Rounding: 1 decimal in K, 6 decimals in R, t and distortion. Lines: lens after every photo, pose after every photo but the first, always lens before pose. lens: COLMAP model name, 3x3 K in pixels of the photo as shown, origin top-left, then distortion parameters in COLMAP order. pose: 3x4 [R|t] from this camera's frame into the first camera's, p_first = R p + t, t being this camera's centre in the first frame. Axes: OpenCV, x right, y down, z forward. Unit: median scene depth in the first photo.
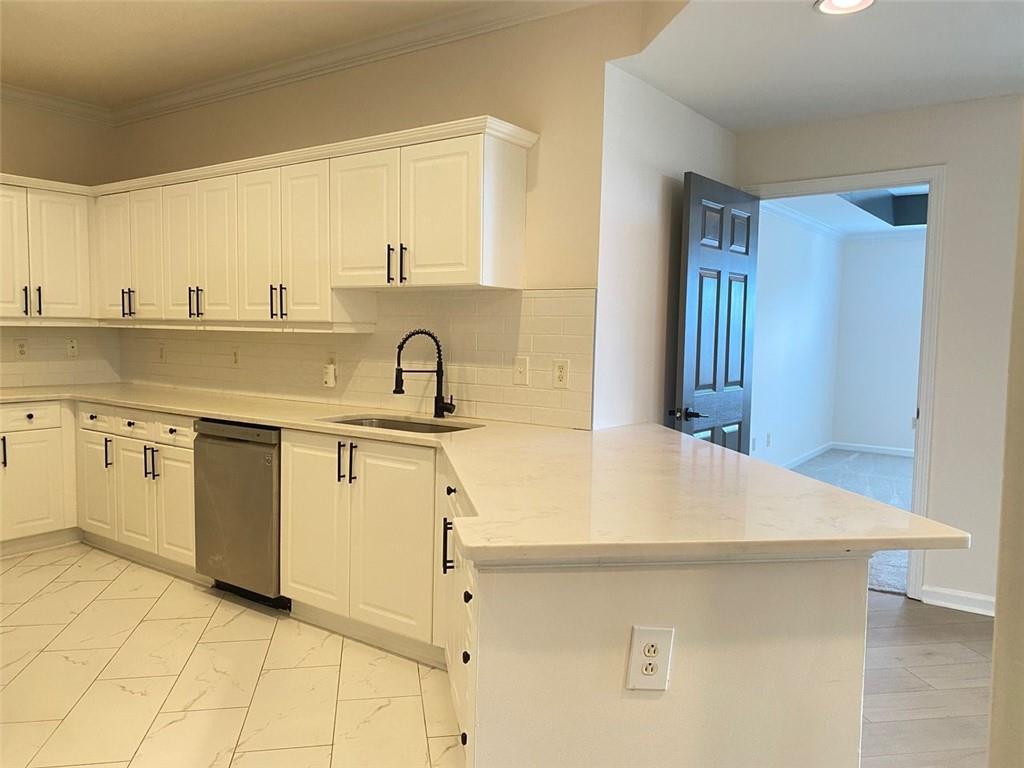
lens RADIAL K [[774.4, 0, 499.6], [0, 774.4, 384.6], [0, 0, 1]] dist [0.078877, -0.108981]
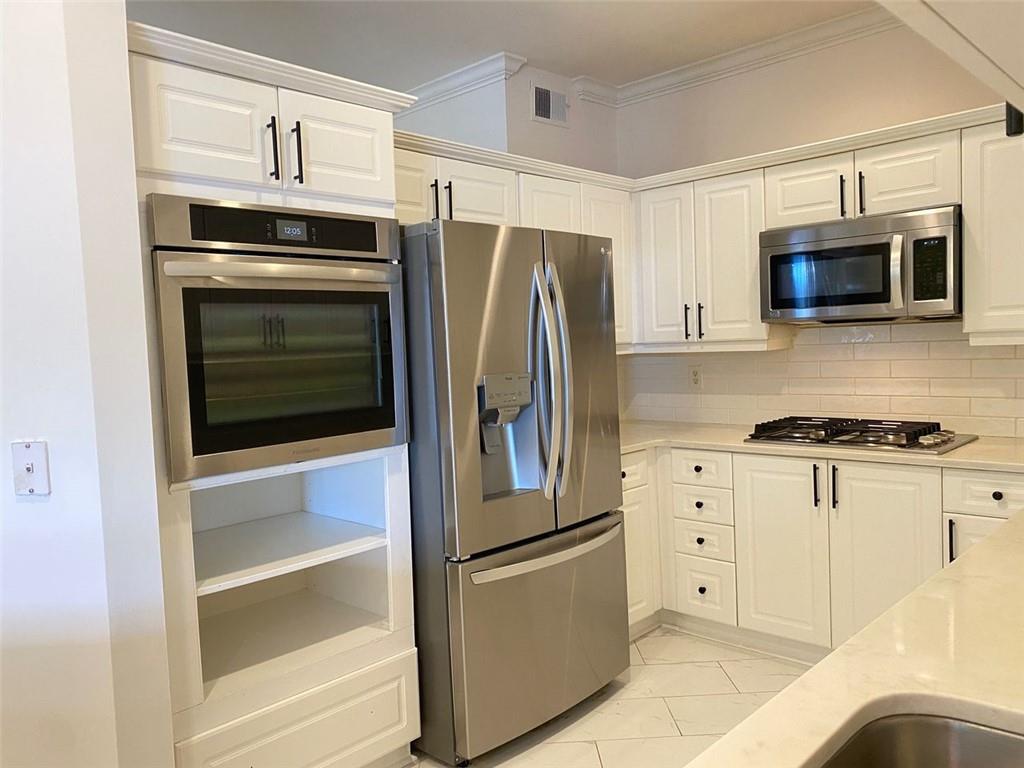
lens RADIAL K [[774.4, 0, 499.6], [0, 774.4, 384.6], [0, 0, 1]] dist [0.078877, -0.108981]
pose [[-0.146586, 0.040834, -0.988355, 0.067303], [-0.025186, 0.998670, 0.044996, -0.076578], [0.988877, 0.031488, -0.145362, 0.859888]]
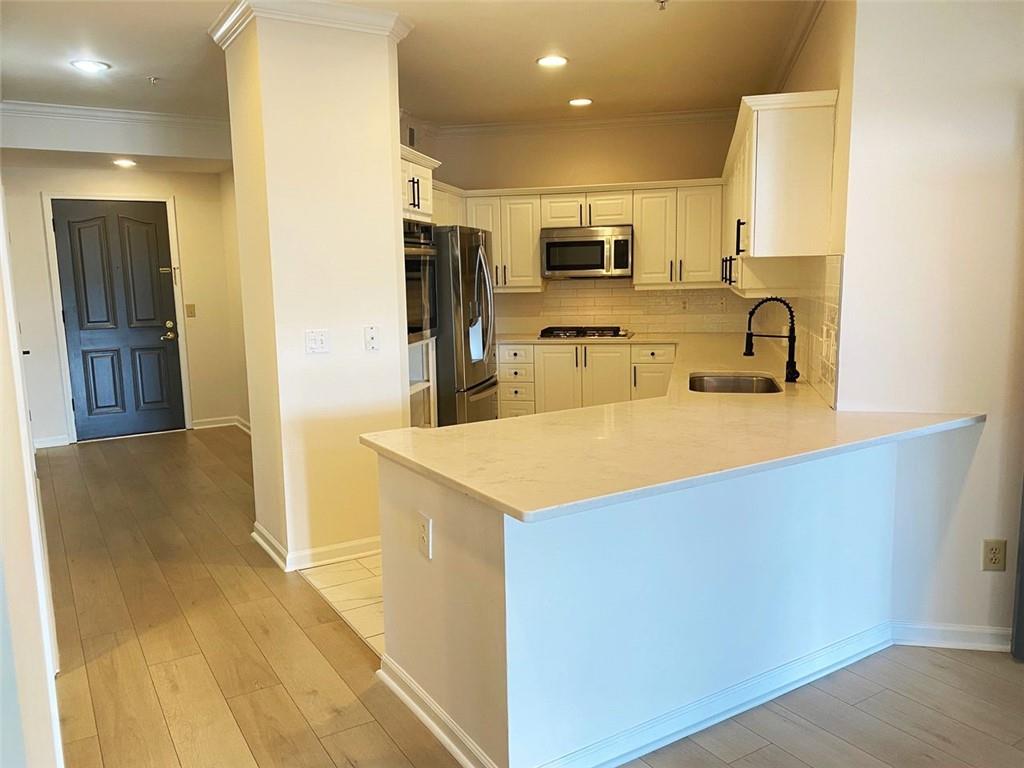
lens RADIAL K [[774.4, 0, 499.6], [0, 774.4, 384.6], [0, 0, 1]] dist [0.078877, -0.108981]
pose [[0.377637, 0.104851, -0.919998, 0.740767], [-0.030013, 0.994432, 0.101014, -0.047336], [0.925467, -0.010535, 0.378681, 0.248709]]
